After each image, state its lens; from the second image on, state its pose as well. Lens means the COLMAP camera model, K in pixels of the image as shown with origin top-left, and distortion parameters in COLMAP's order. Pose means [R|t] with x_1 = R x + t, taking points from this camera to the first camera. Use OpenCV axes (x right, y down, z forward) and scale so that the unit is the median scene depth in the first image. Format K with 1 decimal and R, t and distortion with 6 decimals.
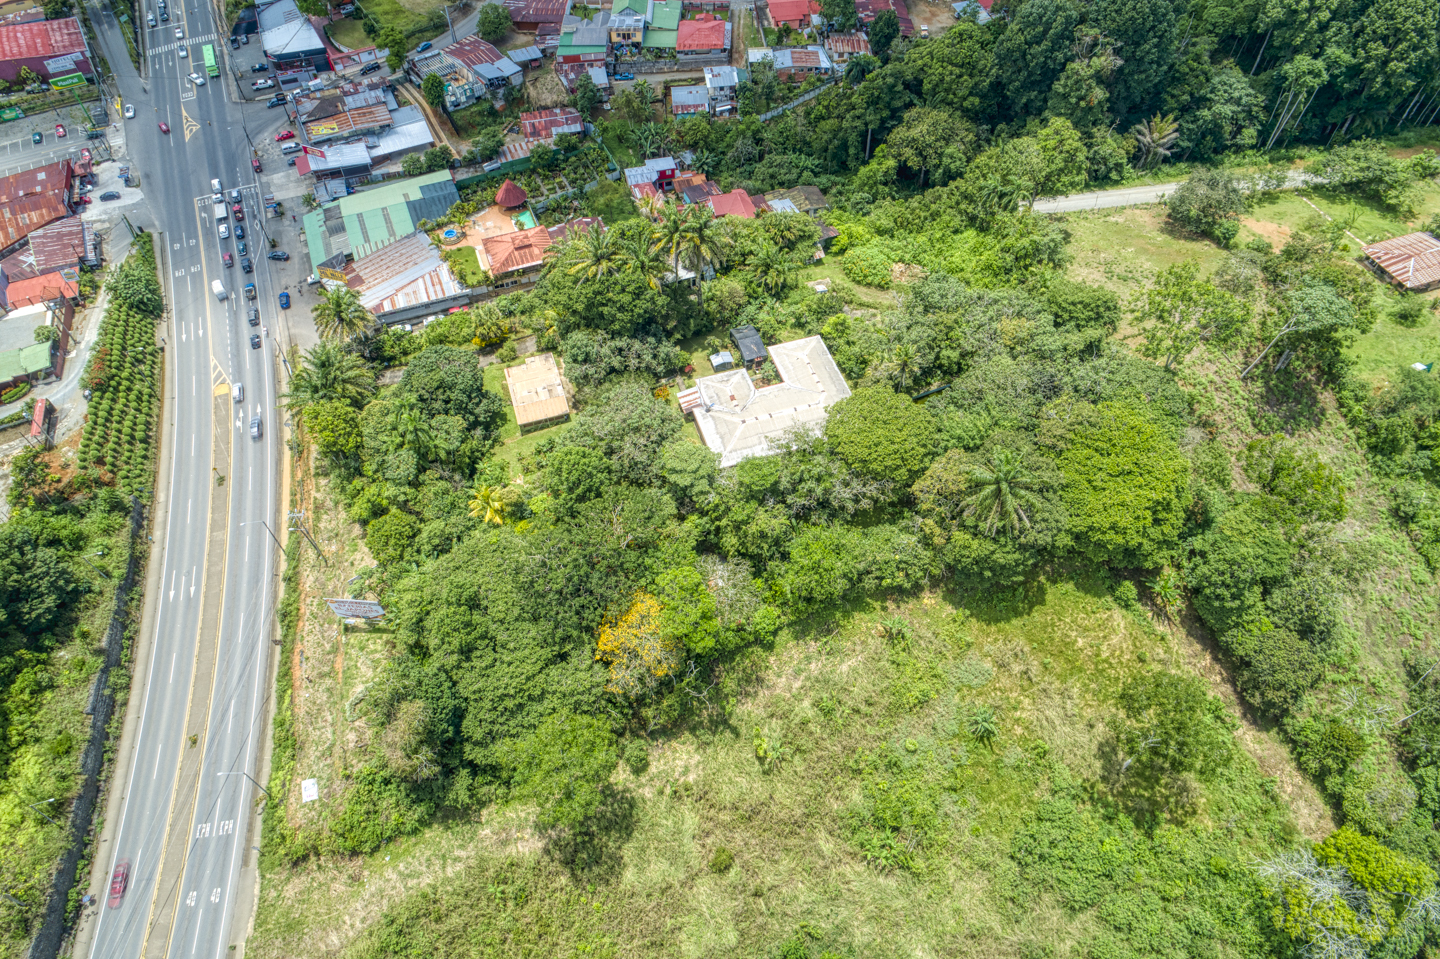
lens RADIAL K [[956.2, 0, 720.0], [0, 956.2, 479.5], [0, 0, 1]] dist [-0.005053, 0.000727]
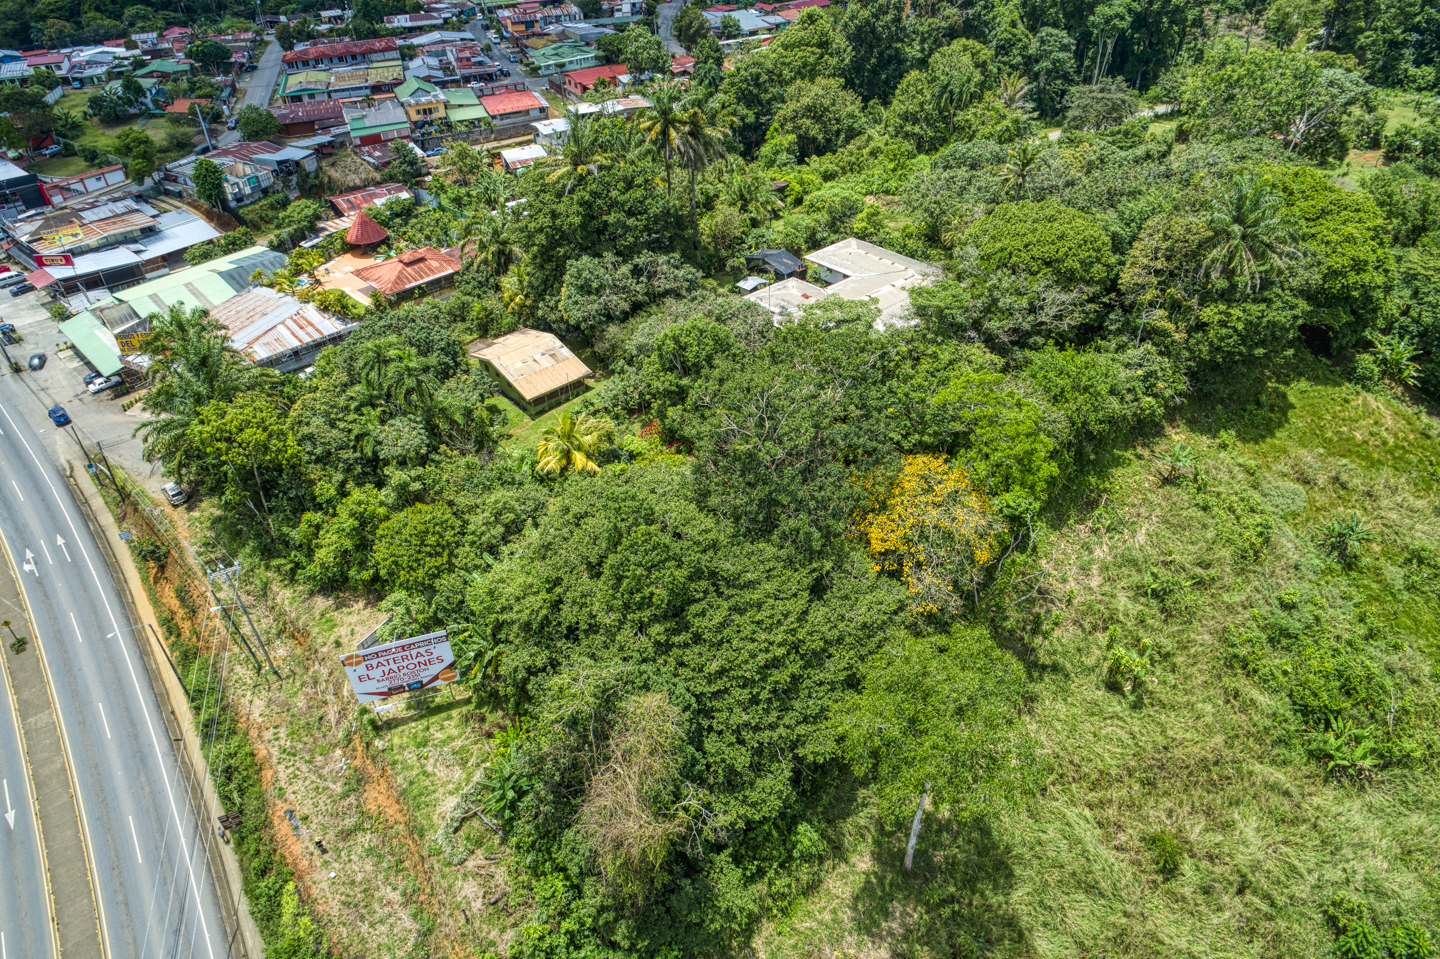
lens RADIAL K [[959.0, 0, 720.0], [0, 959.0, 479.5], [0, 0, 1]] dist [-0.005296, 0.003932]
pose [[0.920007, -0.247028, 0.304245, -0.352437], [0.322060, 0.918909, -0.227781, 0.219886], [-0.223305, 0.307545, 0.924960, 0.421144]]
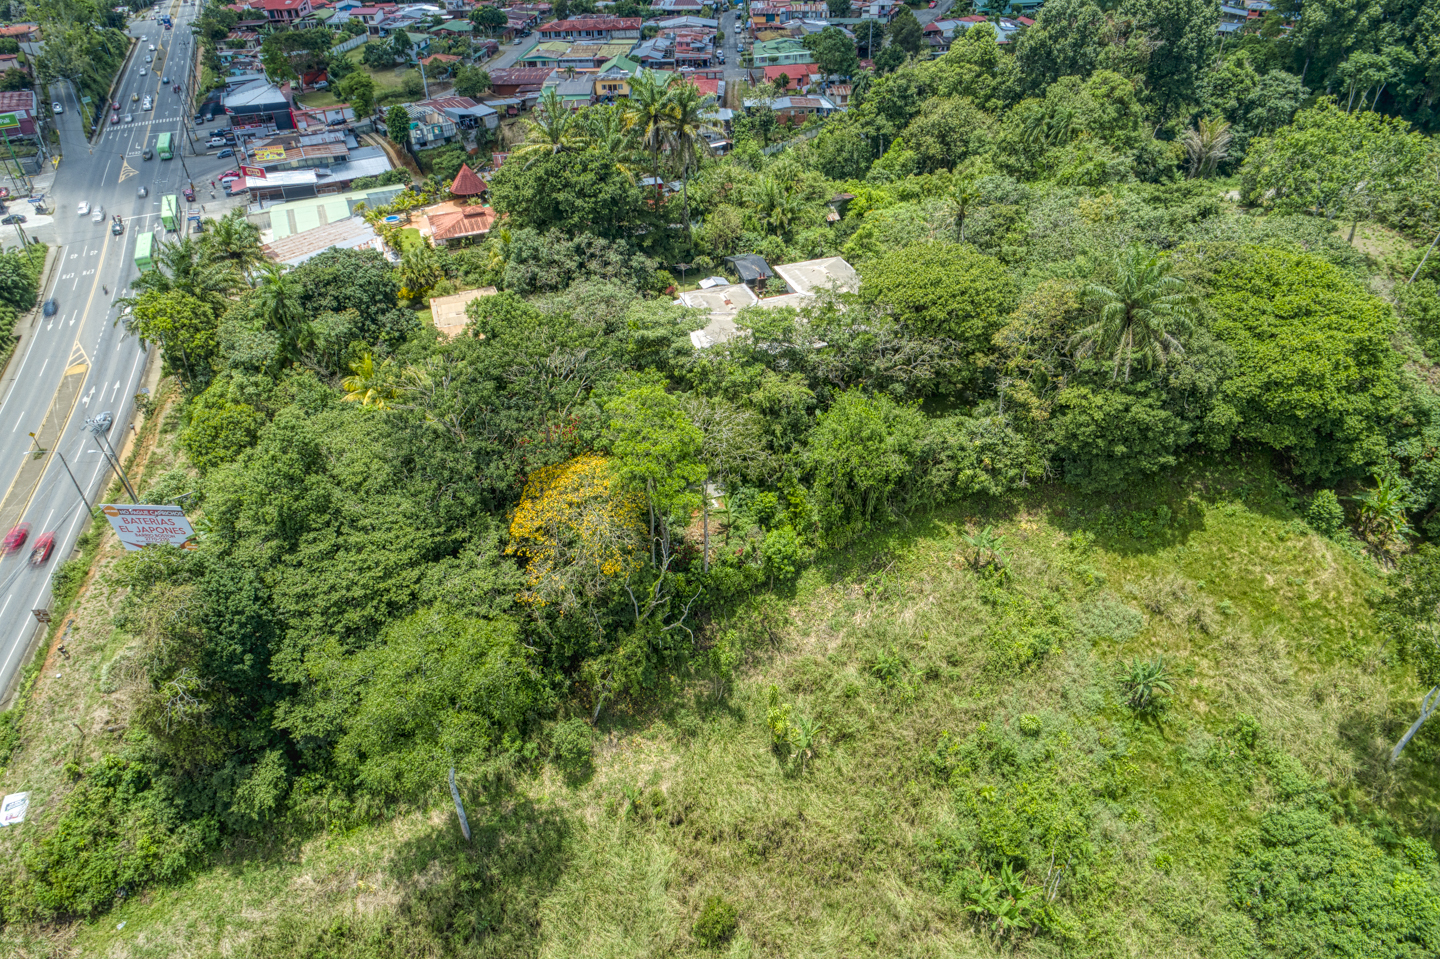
lens RADIAL K [[959.0, 0, 720.0], [0, 959.0, 479.5], [0, 0, 1]] dist [-0.005296, 0.003932]
pose [[0.999909, -0.012969, -0.003716, 0.008960], [0.011415, 0.960142, -0.279278, 0.289672], [0.007190, 0.279211, 0.960203, 0.367914]]
